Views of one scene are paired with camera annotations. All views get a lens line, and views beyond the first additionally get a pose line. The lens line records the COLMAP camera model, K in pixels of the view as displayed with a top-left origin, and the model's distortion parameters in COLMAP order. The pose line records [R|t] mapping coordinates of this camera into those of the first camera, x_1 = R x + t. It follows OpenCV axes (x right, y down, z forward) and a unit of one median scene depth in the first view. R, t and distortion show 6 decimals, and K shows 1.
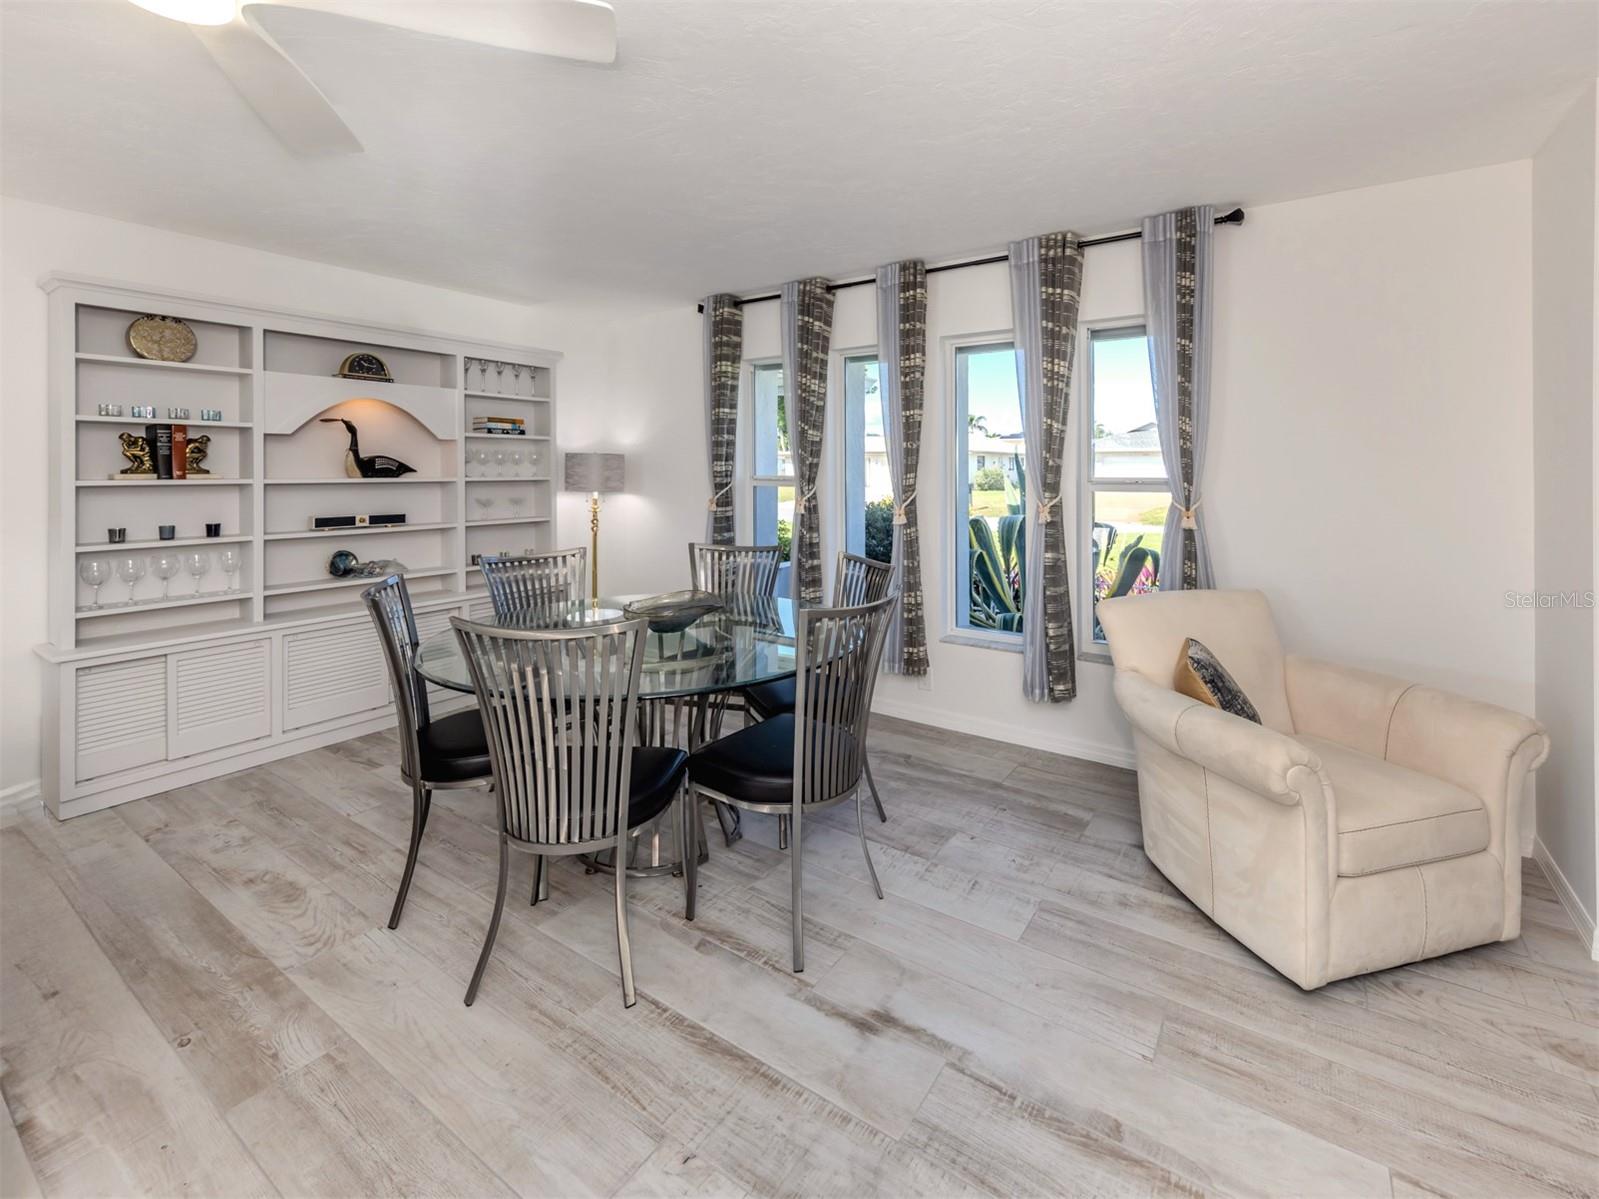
lens RADIAL K [[824.3, 0, 791.8], [0, 824.3, 466.6], [0, 0, 1]] dist [0.027092, -0.000213]
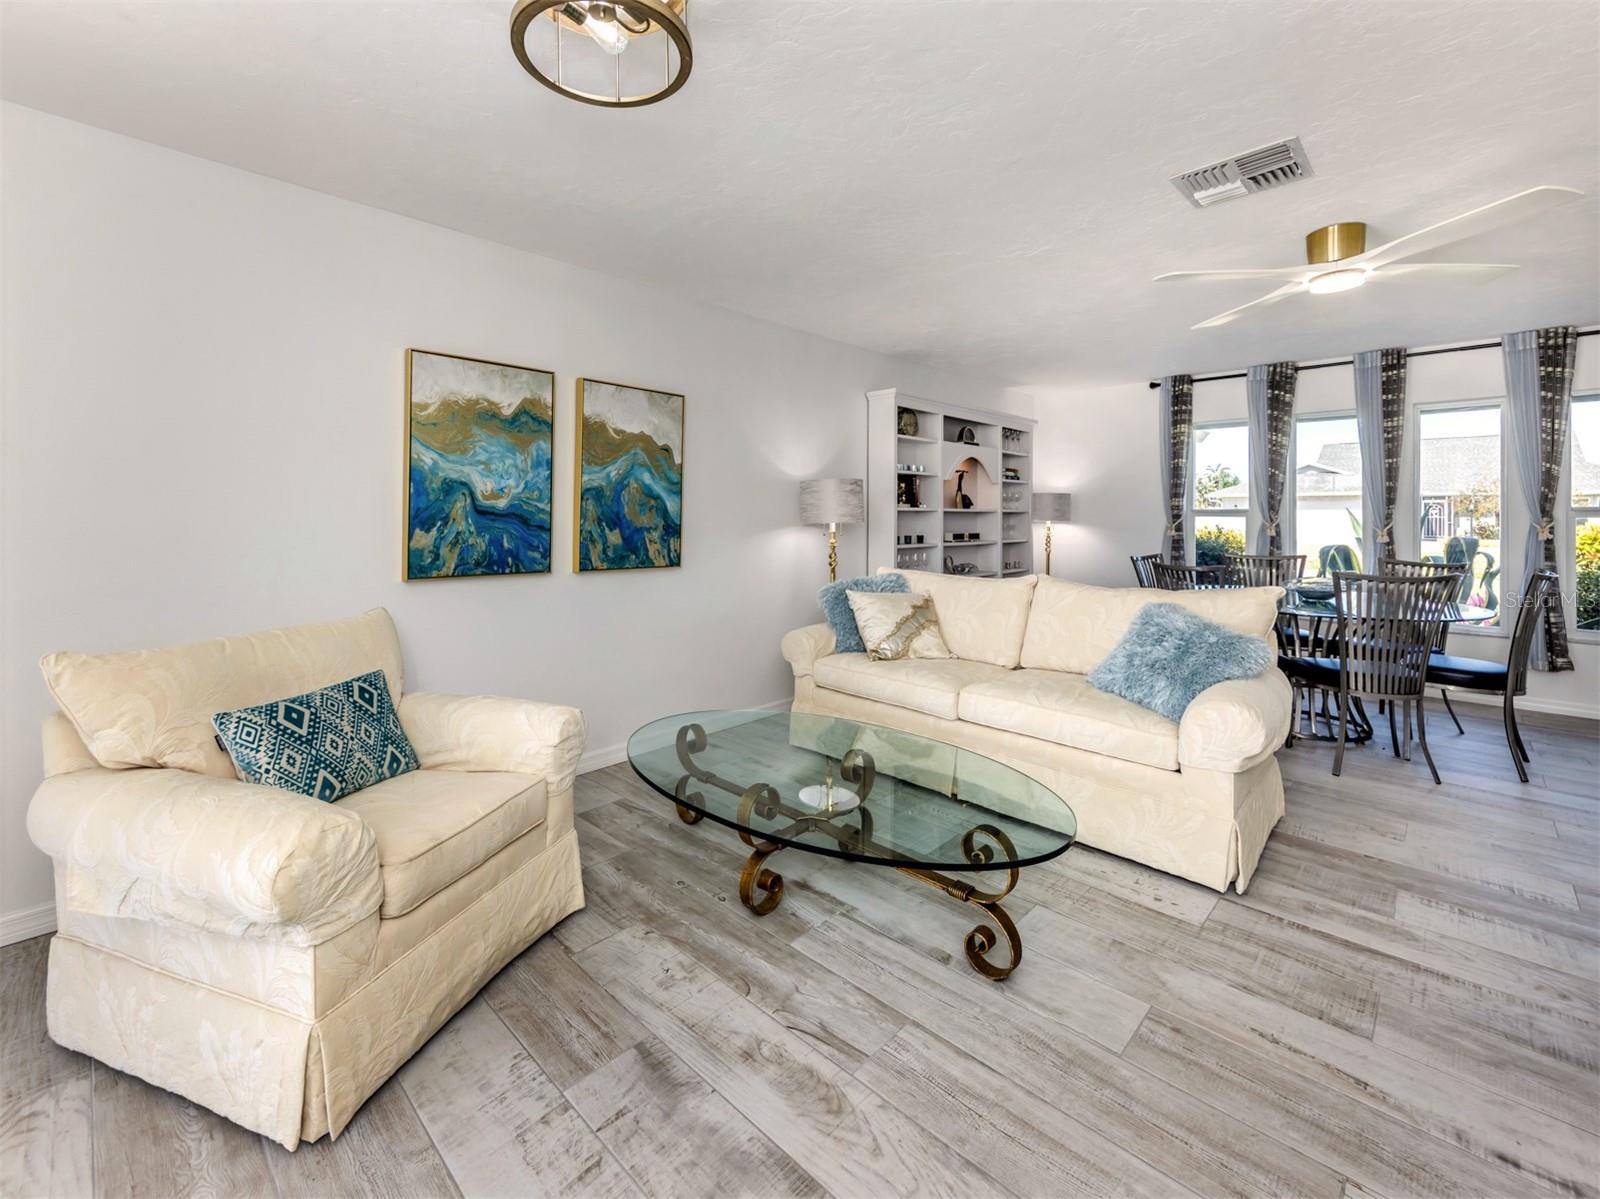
lens RADIAL K [[757.4, 0, 705.6], [0, 757.4, 473.9], [0, 0, 1]] dist [0.003667, -0.001093]
pose [[0.970353, -0.007908, -0.241563, -0.638977], [-0.003461, 0.998907, -0.046605, 0.017001], [0.241667, 0.046059, 0.969265, -0.459450]]
